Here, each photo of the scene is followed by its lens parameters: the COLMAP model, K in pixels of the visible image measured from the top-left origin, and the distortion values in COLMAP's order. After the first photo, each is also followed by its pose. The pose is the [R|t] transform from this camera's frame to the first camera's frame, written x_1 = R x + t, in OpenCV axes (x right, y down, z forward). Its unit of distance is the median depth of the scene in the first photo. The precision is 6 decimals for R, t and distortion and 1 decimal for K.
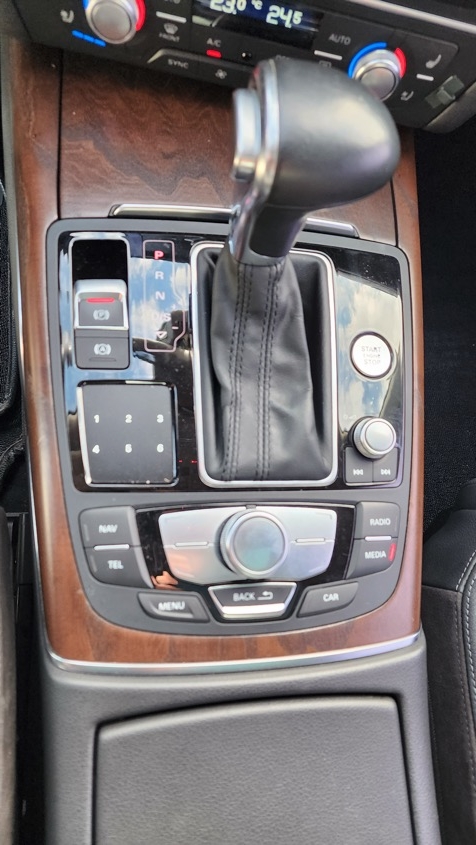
lens RADIAL K [[547.9, 0, 234.7], [0, 547.9, 414.5], [0, 0, 1]] dist [0.059266, -0.054734]
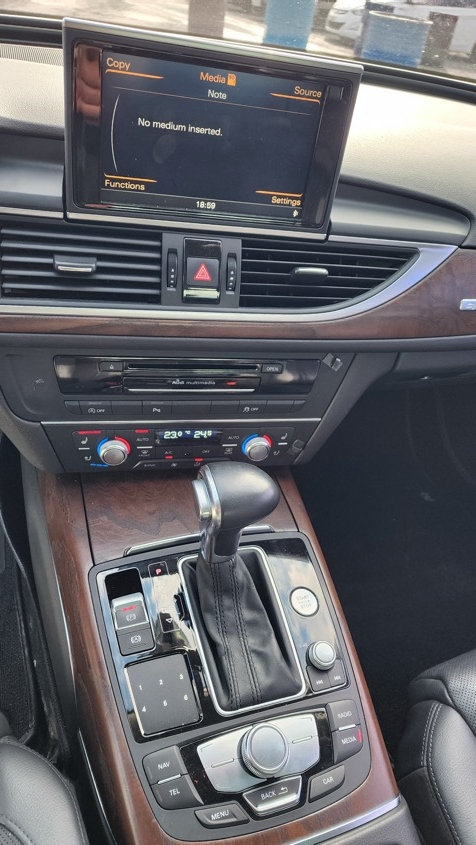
lens RADIAL K [[547.9, 0, 234.7], [0, 547.9, 414.5], [0, 0, 1]] dist [0.059266, -0.054734]
pose [[0.967142, -0.199002, 0.158221, -0.090752], [0.252034, 0.832195, -0.493893, 0.191023], [-0.033385, 0.517542, 0.855007, -0.658321]]
